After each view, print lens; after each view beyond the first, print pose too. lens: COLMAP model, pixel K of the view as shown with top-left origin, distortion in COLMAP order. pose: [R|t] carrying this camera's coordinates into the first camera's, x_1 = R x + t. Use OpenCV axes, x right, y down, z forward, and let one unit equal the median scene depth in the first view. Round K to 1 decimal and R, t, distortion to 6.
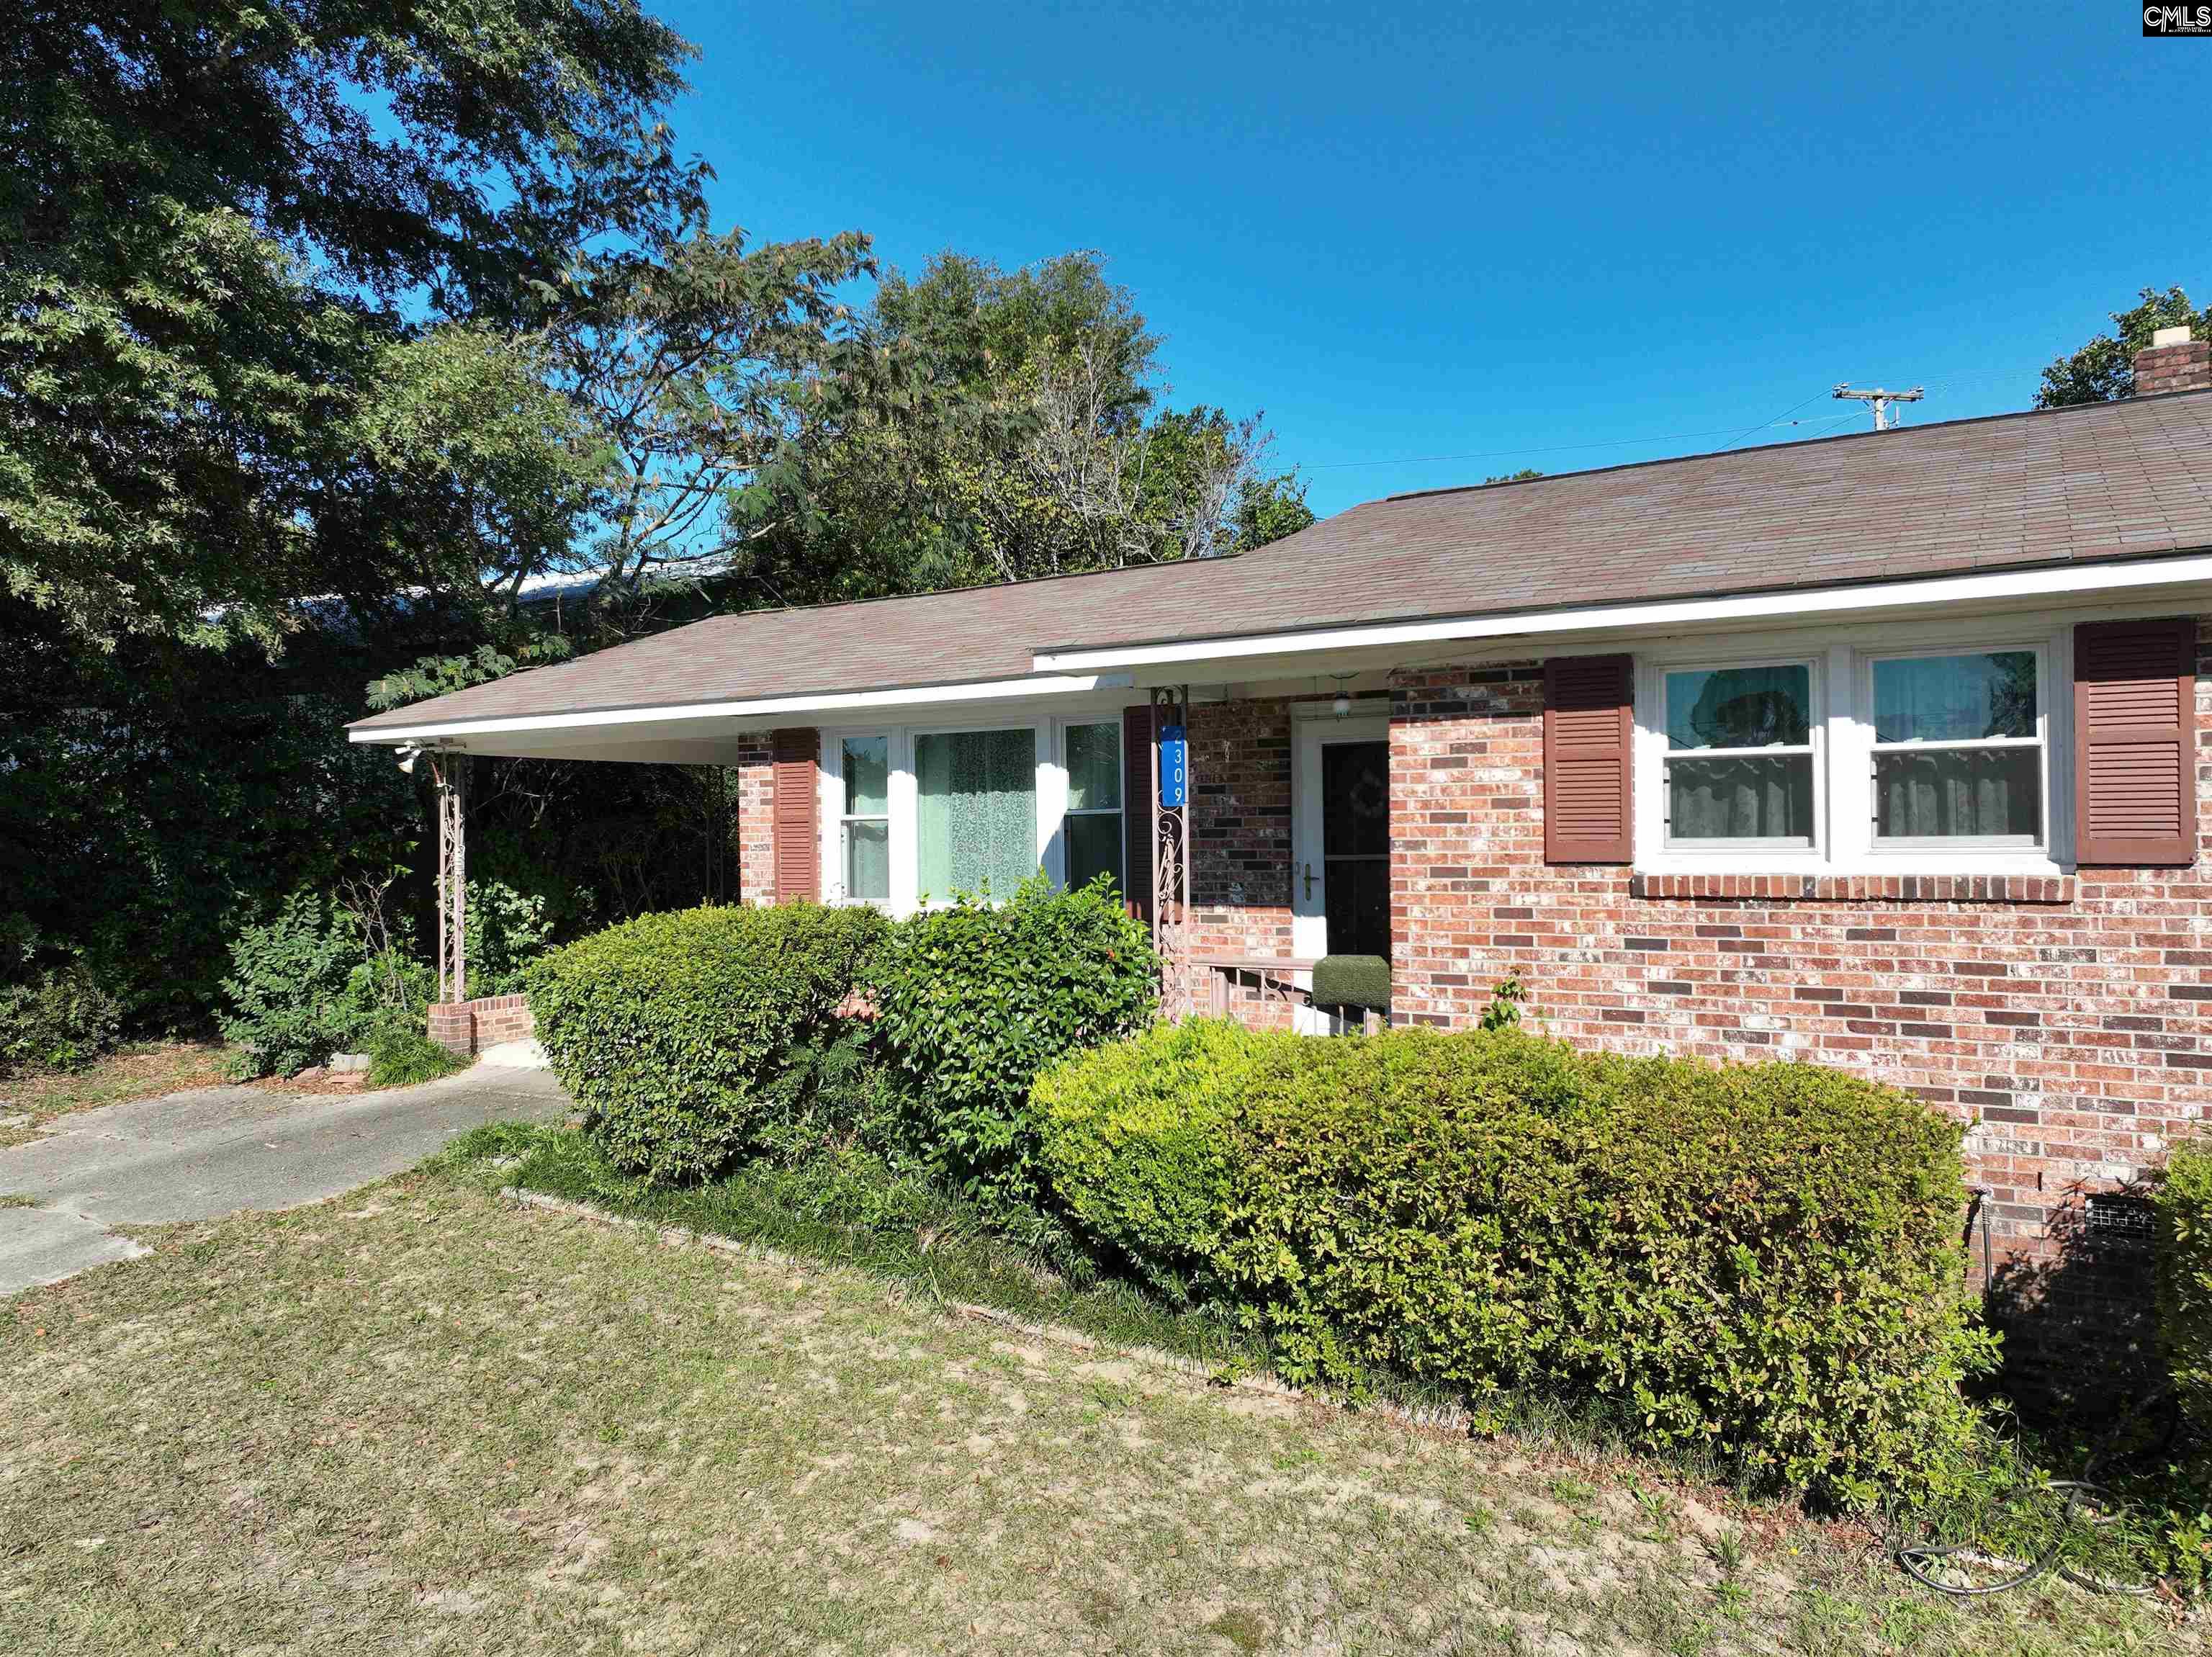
lens RADIAL K [[1550.7, 0, 1106.0], [0, 1550.7, 828.5], [0, 0, 1]] dist [0.010136, -0.002352]
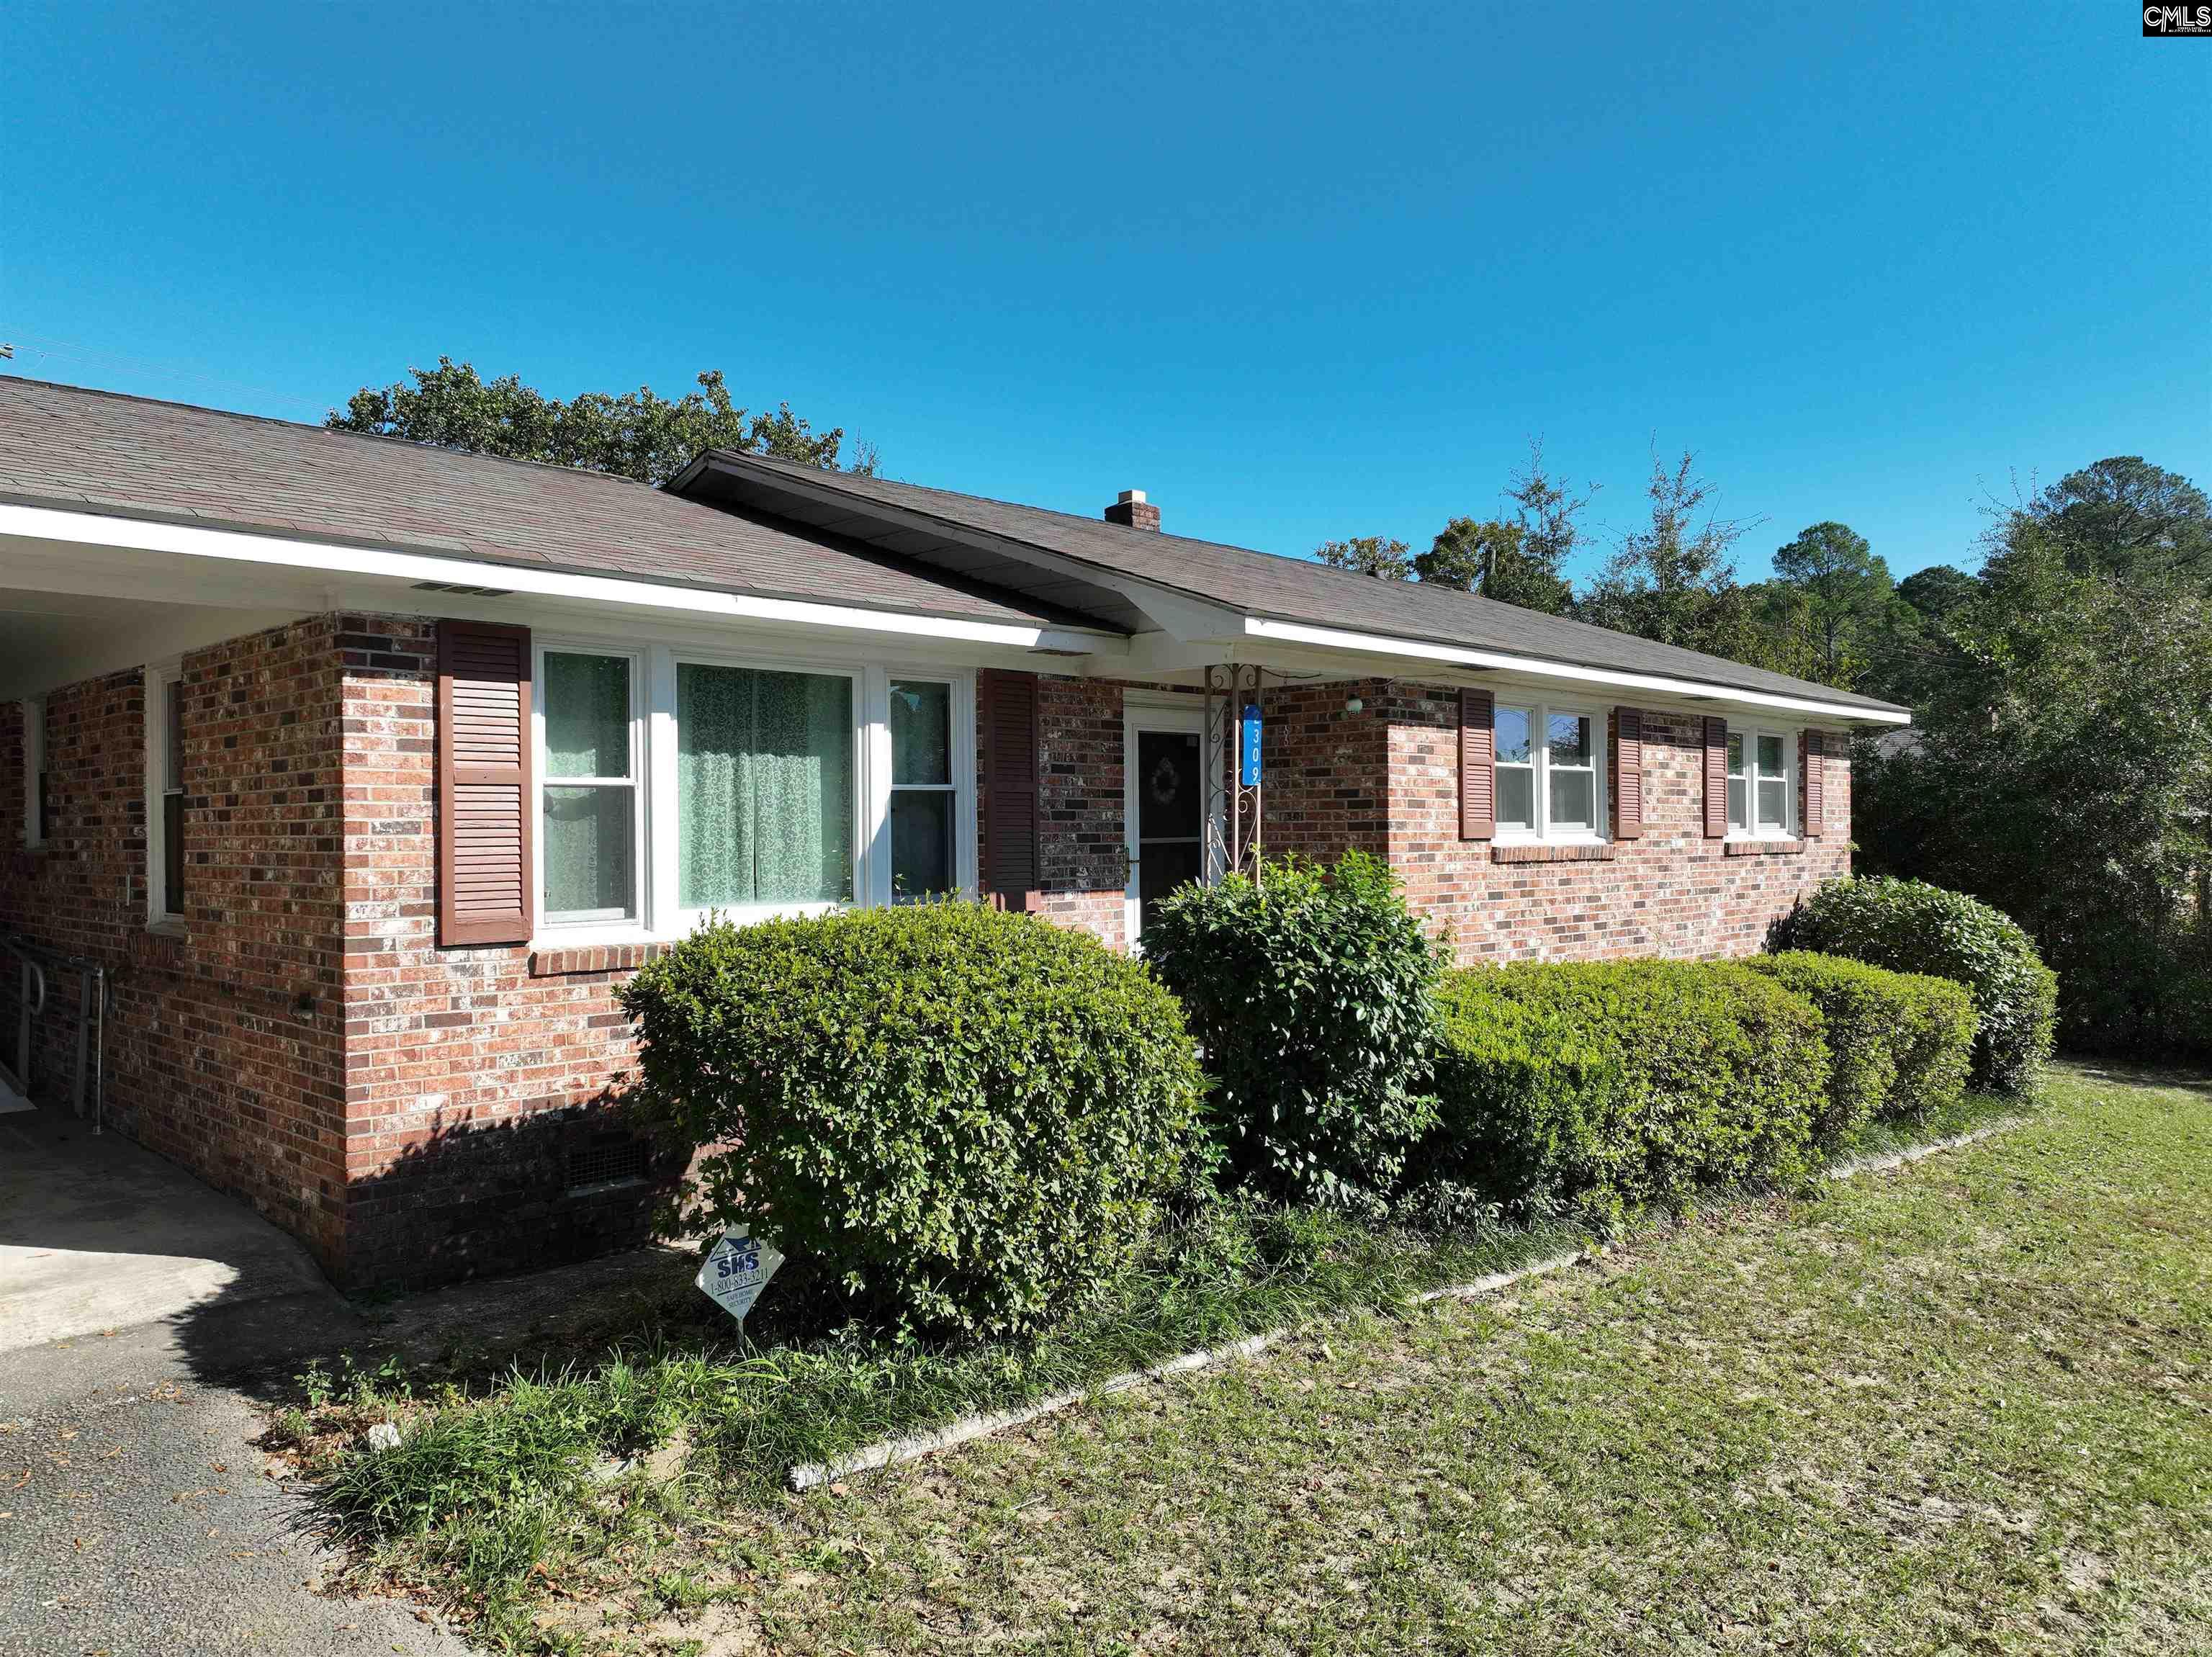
lens RADIAL K [[1550.7, 0, 1106.0], [0, 1550.7, 828.5], [0, 0, 1]] dist [0.010136, -0.002352]
pose [[0.231747, 0.012988, 0.972689, -1.052816], [-0.000230, 0.999912, -0.013297, 0.029610], [-0.972776, 0.002858, 0.231729, 0.950713]]
